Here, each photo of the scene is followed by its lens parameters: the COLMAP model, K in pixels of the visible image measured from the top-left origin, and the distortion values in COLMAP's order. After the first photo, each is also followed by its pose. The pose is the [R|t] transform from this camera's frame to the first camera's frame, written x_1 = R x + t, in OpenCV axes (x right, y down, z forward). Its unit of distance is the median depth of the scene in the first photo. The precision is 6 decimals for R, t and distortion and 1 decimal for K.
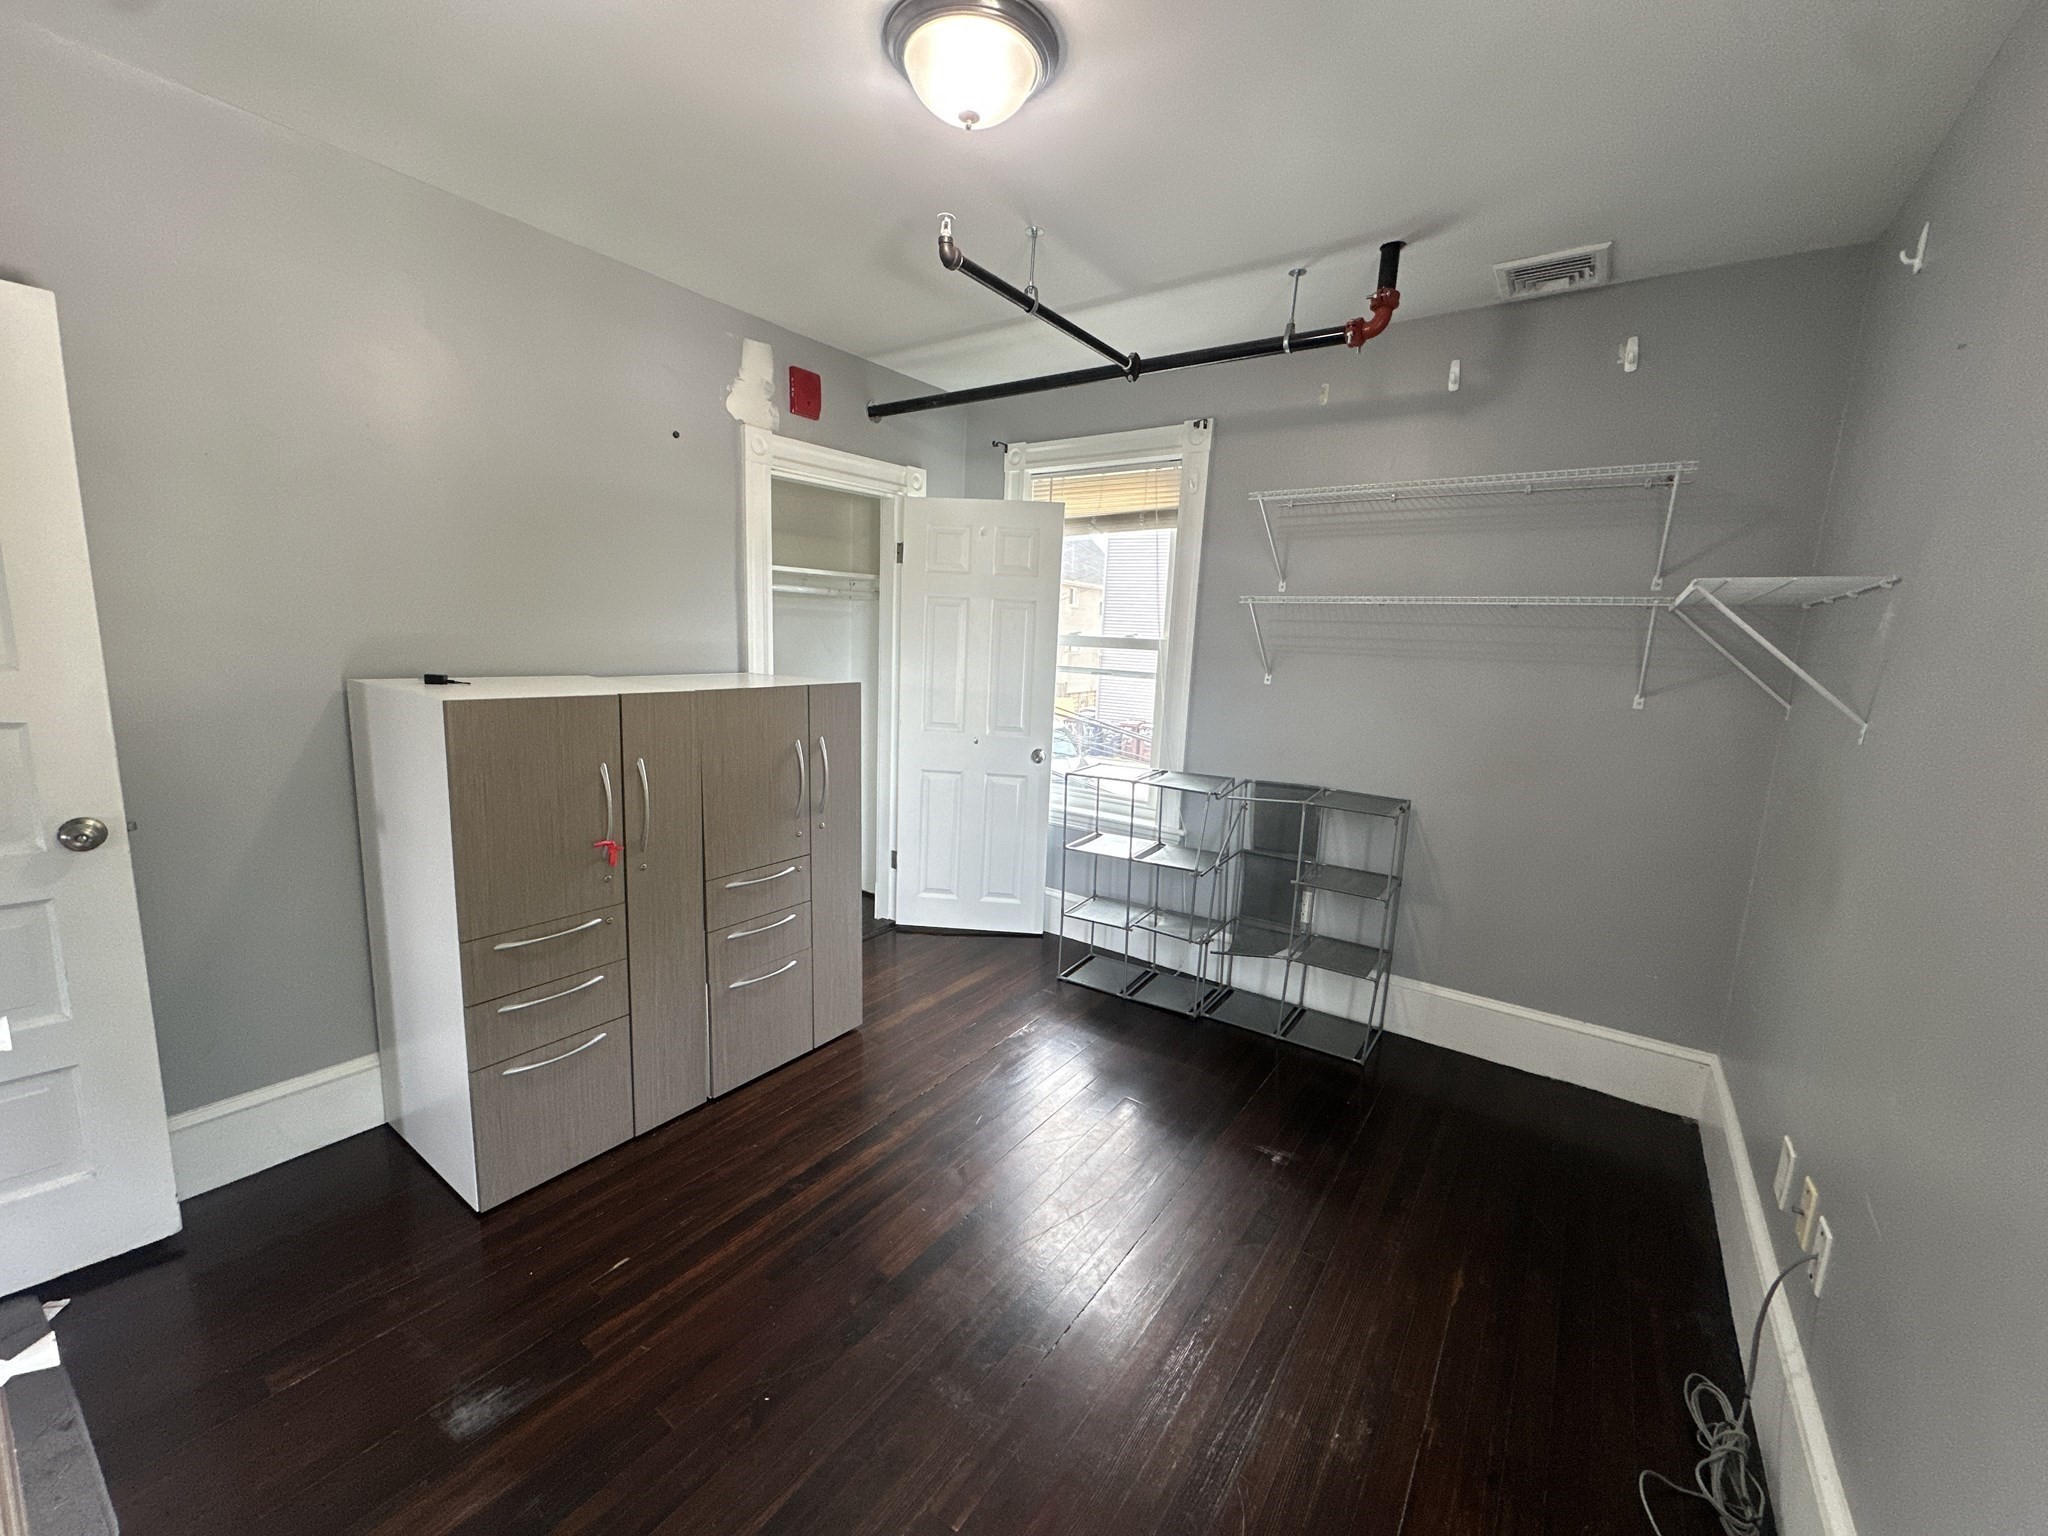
lens RADIAL K [[810.7, 0, 1024.0], [0, 810.7, 768.0], [0, 0, 1]] dist [-0.001442, -0.000235]
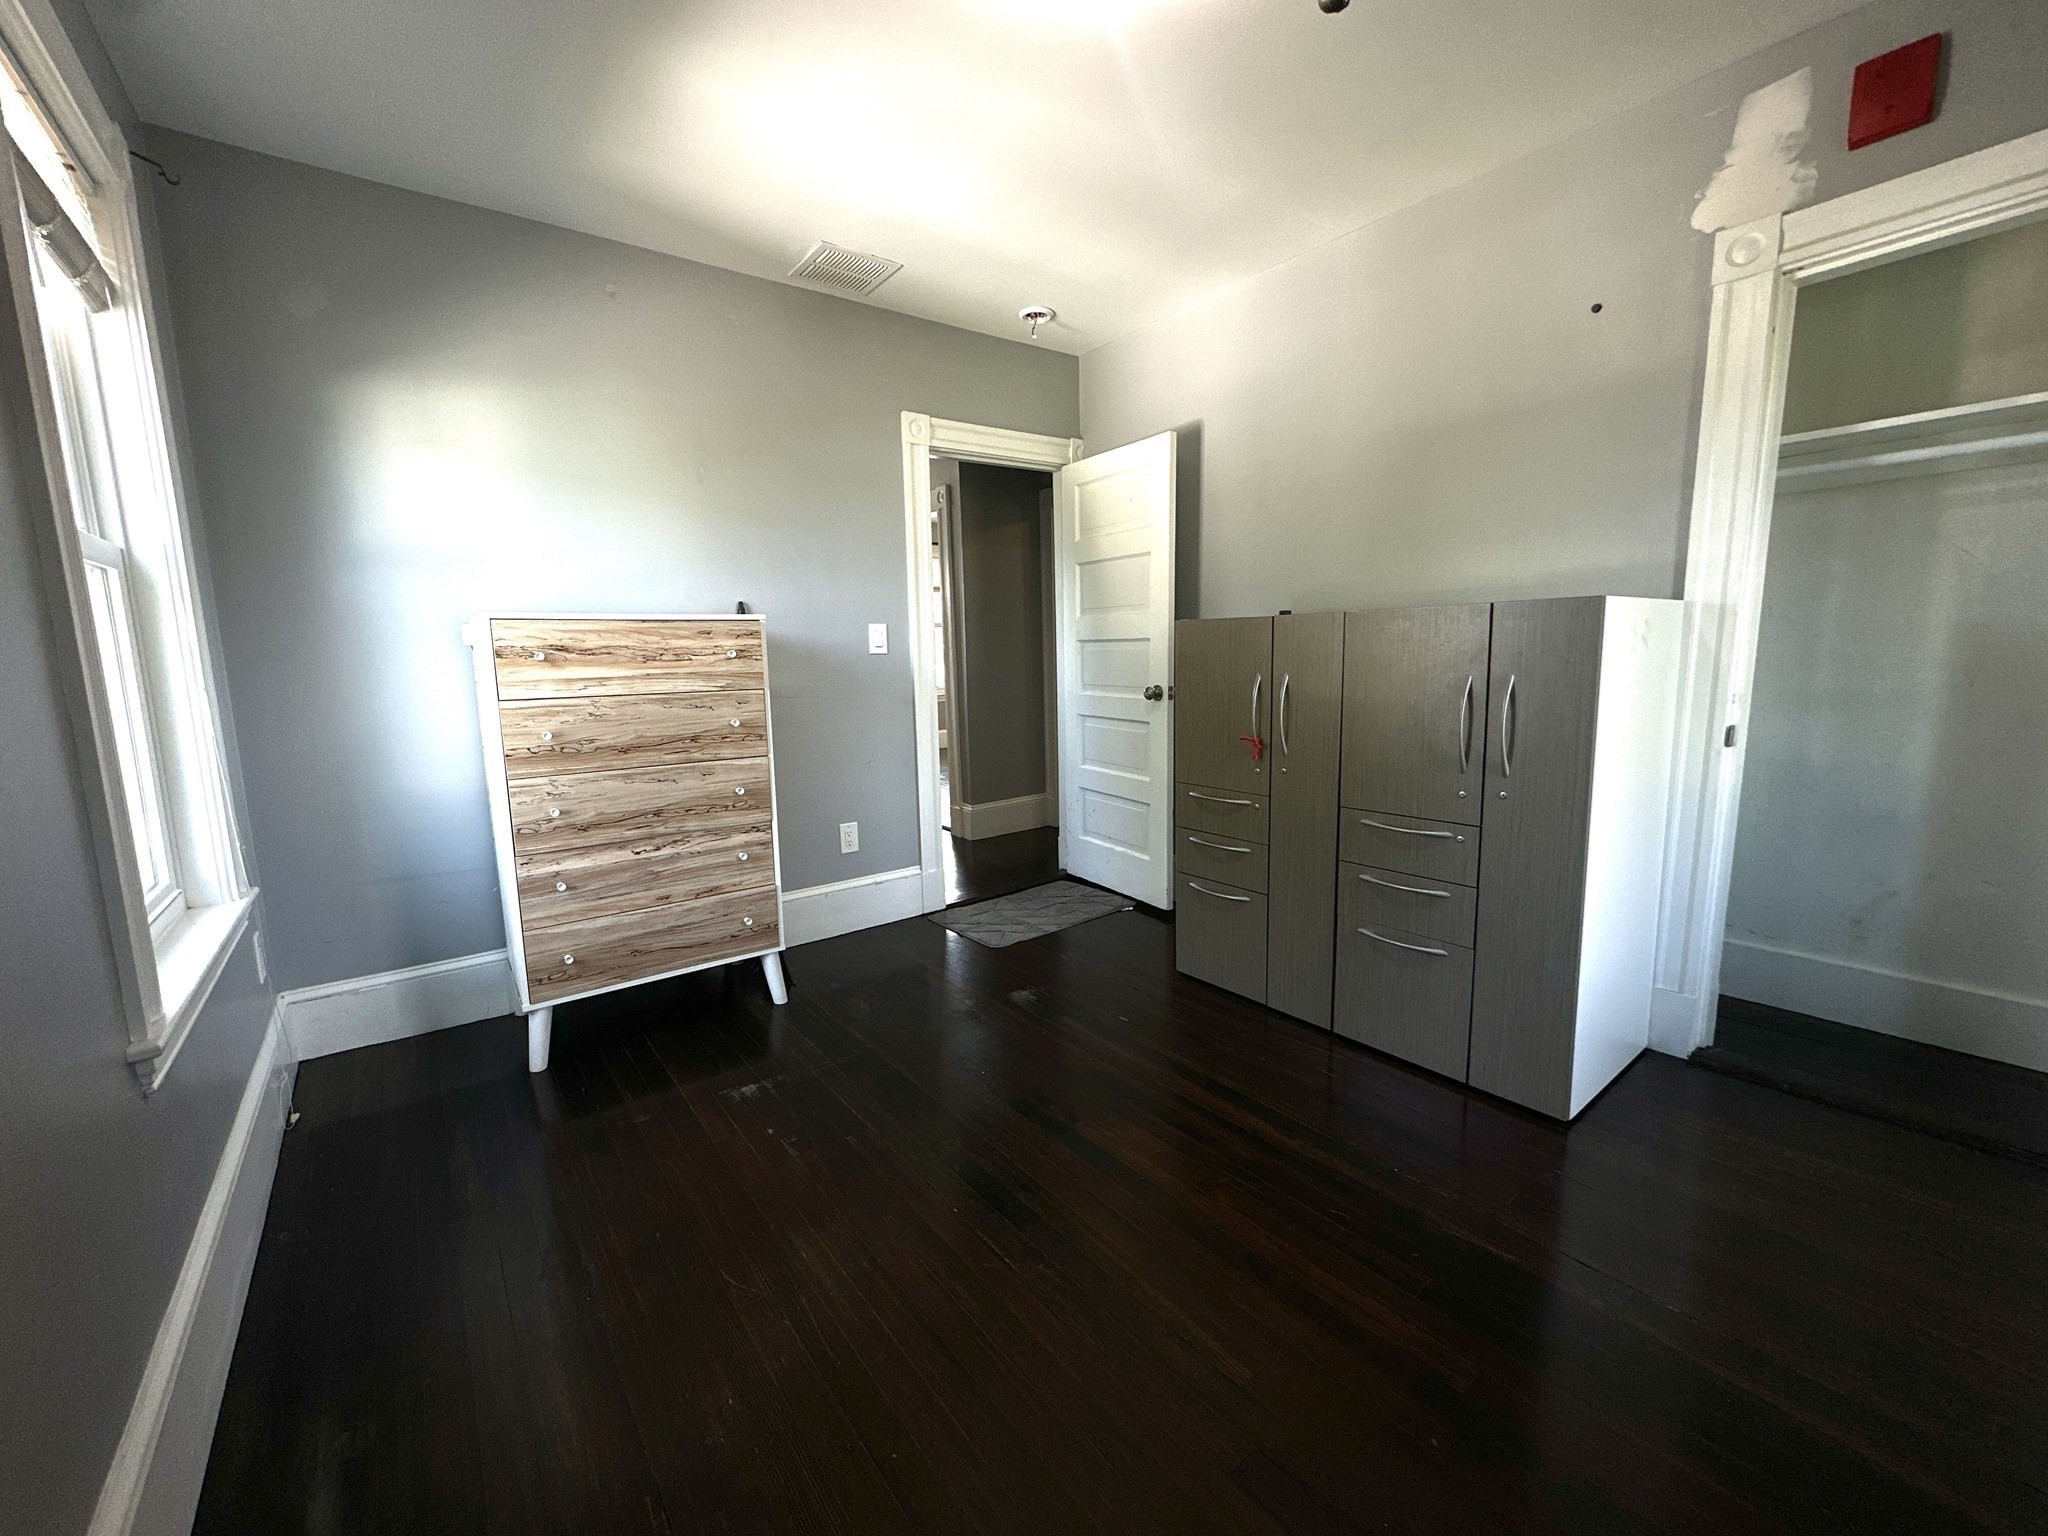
lens RADIAL K [[810.7, 0, 1024.0], [0, 810.7, 768.0], [0, 0, 1]] dist [-0.001442, -0.000235]
pose [[-0.290838, 0.106005, -0.950882, 0.536837], [-0.133903, 0.979552, 0.150157, -0.003482], [0.947356, 0.170997, -0.270697, 0.717443]]
